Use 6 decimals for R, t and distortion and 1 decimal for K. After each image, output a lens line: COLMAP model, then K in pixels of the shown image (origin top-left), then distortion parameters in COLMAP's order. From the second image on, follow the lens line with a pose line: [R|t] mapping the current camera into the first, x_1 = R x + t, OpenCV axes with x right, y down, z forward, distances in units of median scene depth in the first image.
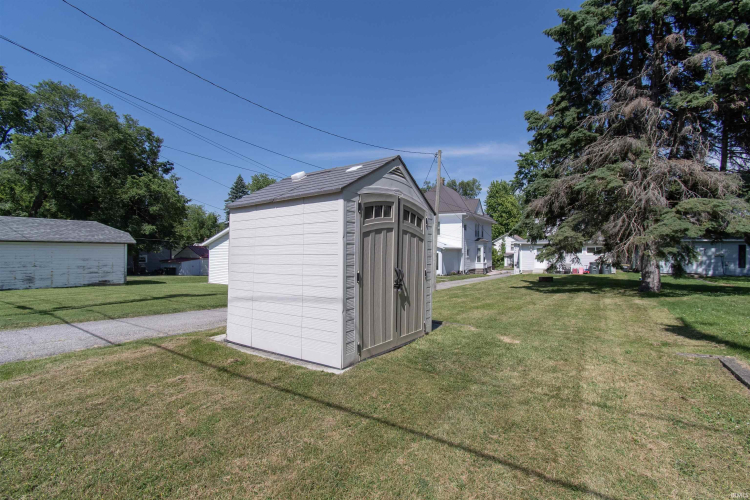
lens RADIAL K [[337.9, 0, 375.0], [0, 337.9, 250.0], [0, 0, 1]] dist [0.001845, 0.000686]
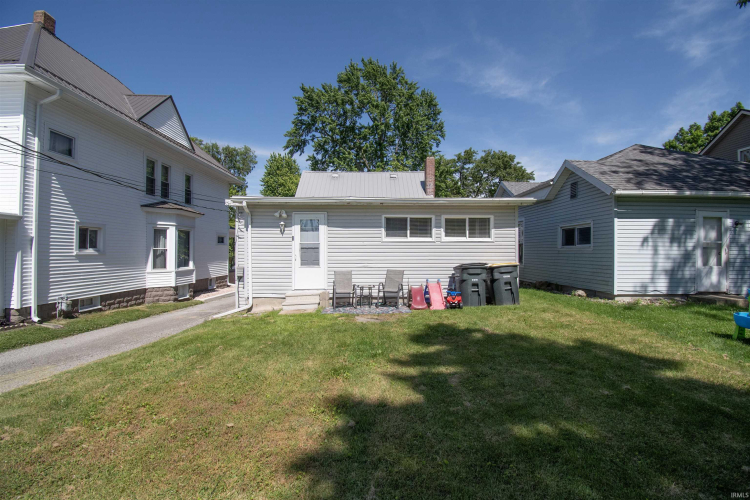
lens RADIAL K [[337.9, 0, 375.0], [0, 337.9, 250.0], [0, 0, 1]] dist [0.001845, 0.000686]
pose [[0.842357, 0.007432, 0.538868, 0.307330], [-0.003030, 0.999954, -0.009054, 0.018566], [-0.538911, 0.005994, 0.842341, 0.586237]]
